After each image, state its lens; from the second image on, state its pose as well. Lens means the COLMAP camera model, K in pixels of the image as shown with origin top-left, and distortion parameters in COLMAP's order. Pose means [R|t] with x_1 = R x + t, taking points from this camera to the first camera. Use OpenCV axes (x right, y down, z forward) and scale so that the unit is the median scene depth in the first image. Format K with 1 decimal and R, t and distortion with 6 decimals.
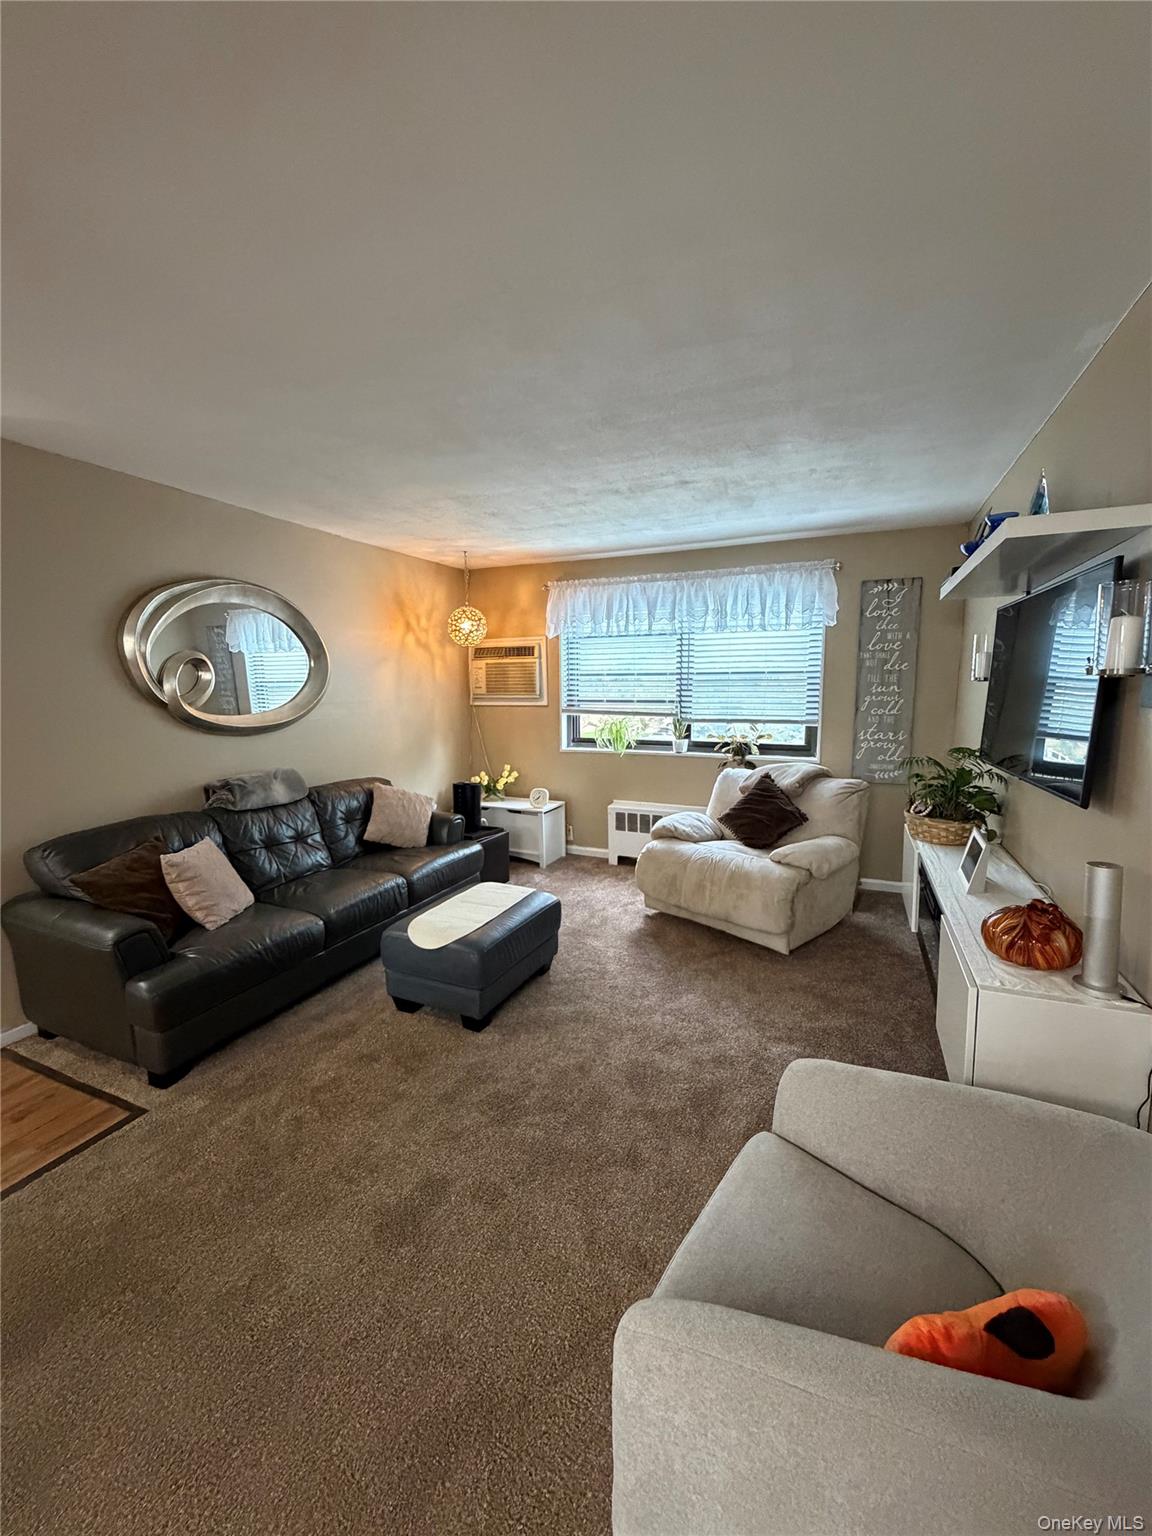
lens RADIAL K [[614.0, 0, 579.9], [0, 614.0, 761.4], [0, 0, 1]] dist [-0.003008, 0.000232]
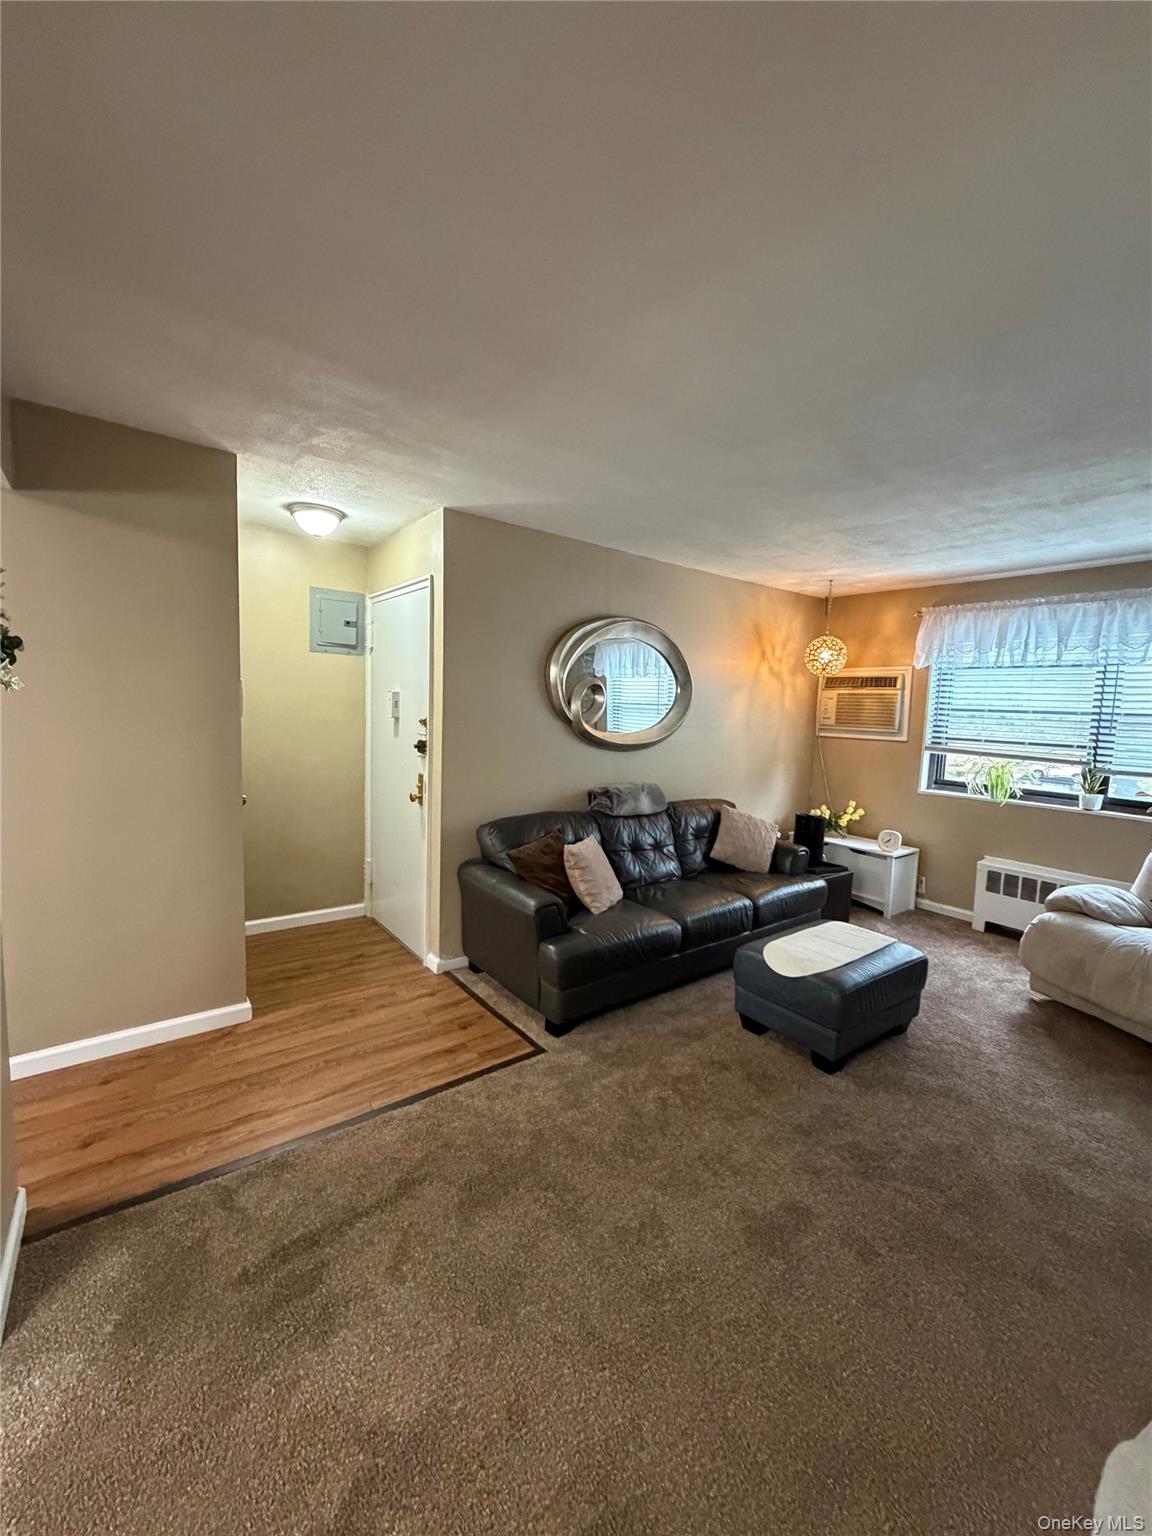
lens RADIAL K [[614.0, 0, 572.7], [0, 614.0, 761.4], [0, 0, 1]] dist [-0.003008, 0.000232]
pose [[0.874962, 0.081915, -0.477211, -0.068930], [-0.100832, 0.994803, -0.014112, 0.002553], [0.473575, 0.060465, 0.878675, -0.052135]]
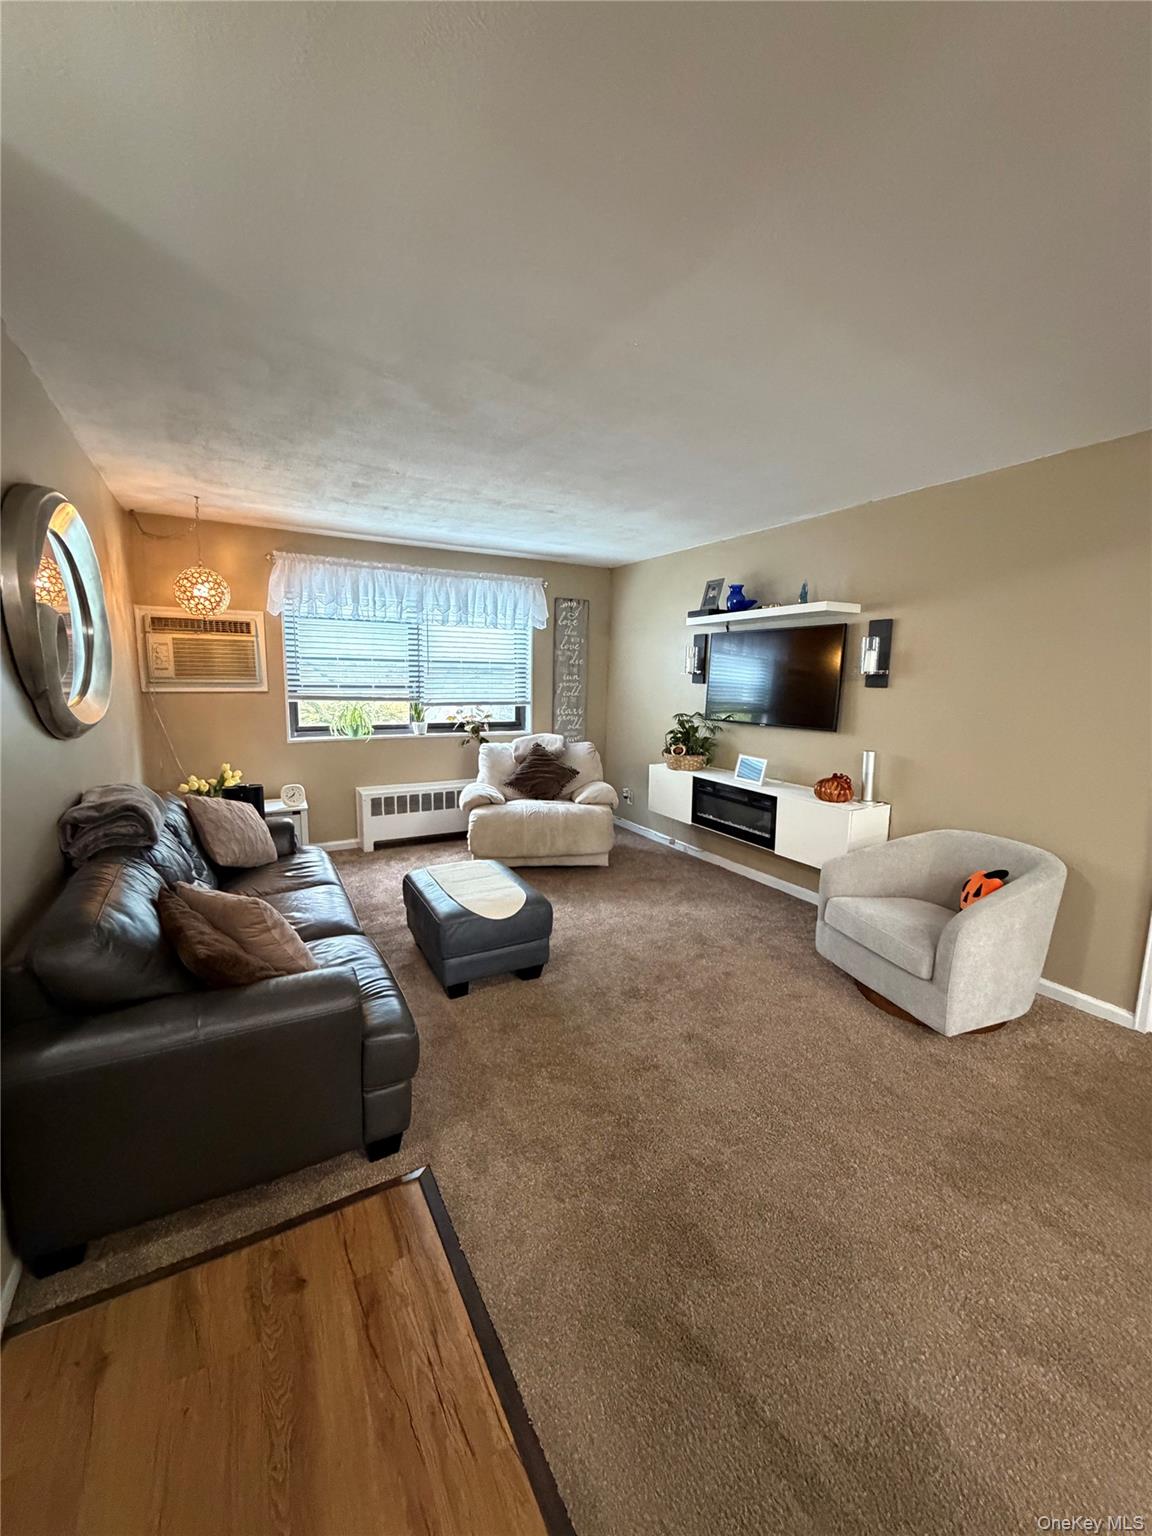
lens RADIAL K [[614.0, 0, 577.4], [0, 614.0, 761.3], [0, 0, 1]] dist [-0.003008, 0.000232]
pose [[0.592622, -0.096991, 0.799620, -0.691068], [0.080215, 0.994895, 0.061227, -0.014178], [-0.801477, 0.027857, 0.597377, 0.175936]]
